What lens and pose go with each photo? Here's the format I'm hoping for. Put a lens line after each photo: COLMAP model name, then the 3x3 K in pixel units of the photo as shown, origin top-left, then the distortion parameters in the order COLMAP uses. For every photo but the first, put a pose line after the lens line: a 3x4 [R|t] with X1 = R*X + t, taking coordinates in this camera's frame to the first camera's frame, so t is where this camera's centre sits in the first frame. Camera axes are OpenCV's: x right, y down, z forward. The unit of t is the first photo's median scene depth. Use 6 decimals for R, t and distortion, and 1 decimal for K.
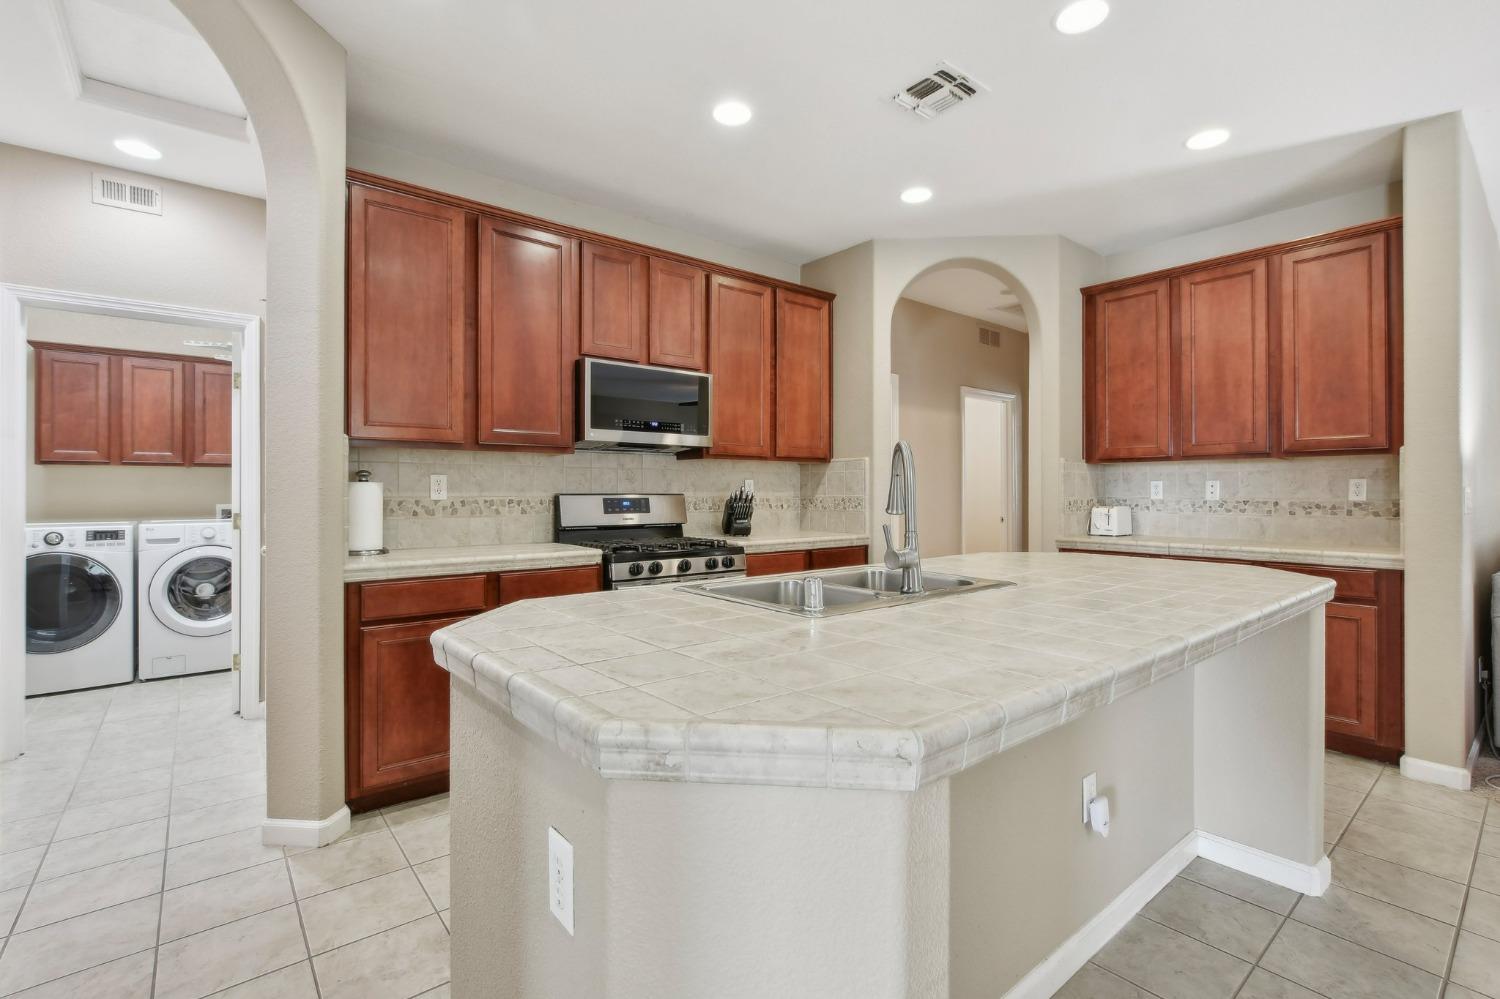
lens RADIAL K [[689.5, 0, 748.4], [0, 689.5, 492.9], [0, 0, 1]] dist [-0.004086, -0.000006]
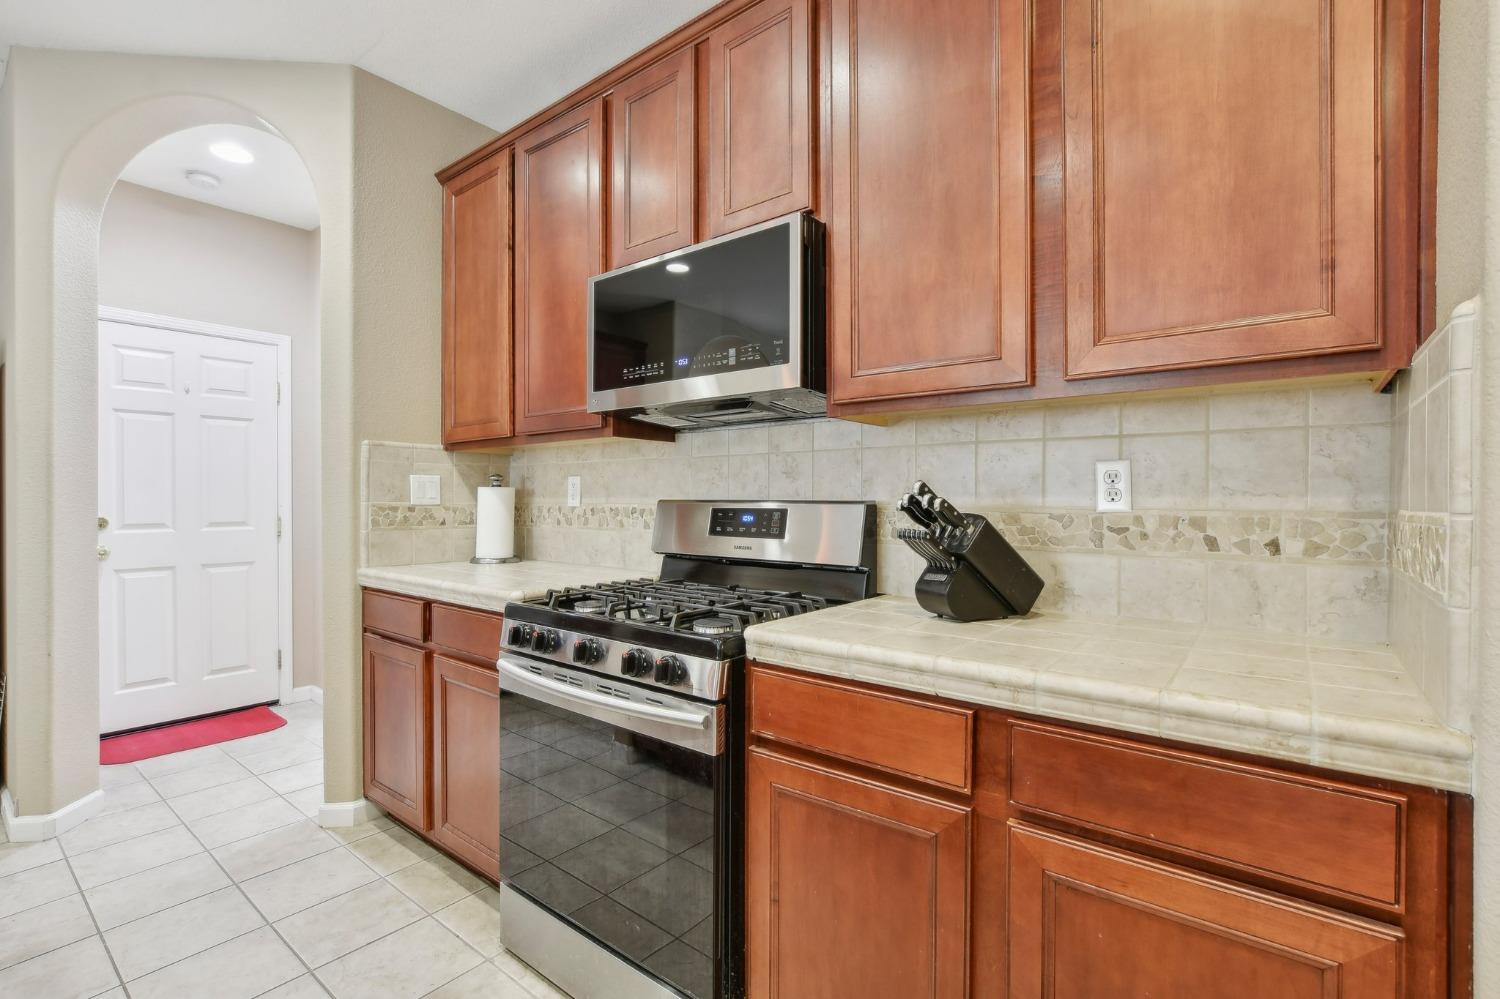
lens RADIAL K [[689.5, 0, 750.7], [0, 689.5, 501.0], [0, 0, 1]] dist [-0.004086, -0.000006]
pose [[0.193674, 0.000225, -0.981066, 0.339387], [-0.004674, 0.999989, -0.000693, 0.002111], [0.981055, 0.004719, 0.193673, 0.868422]]
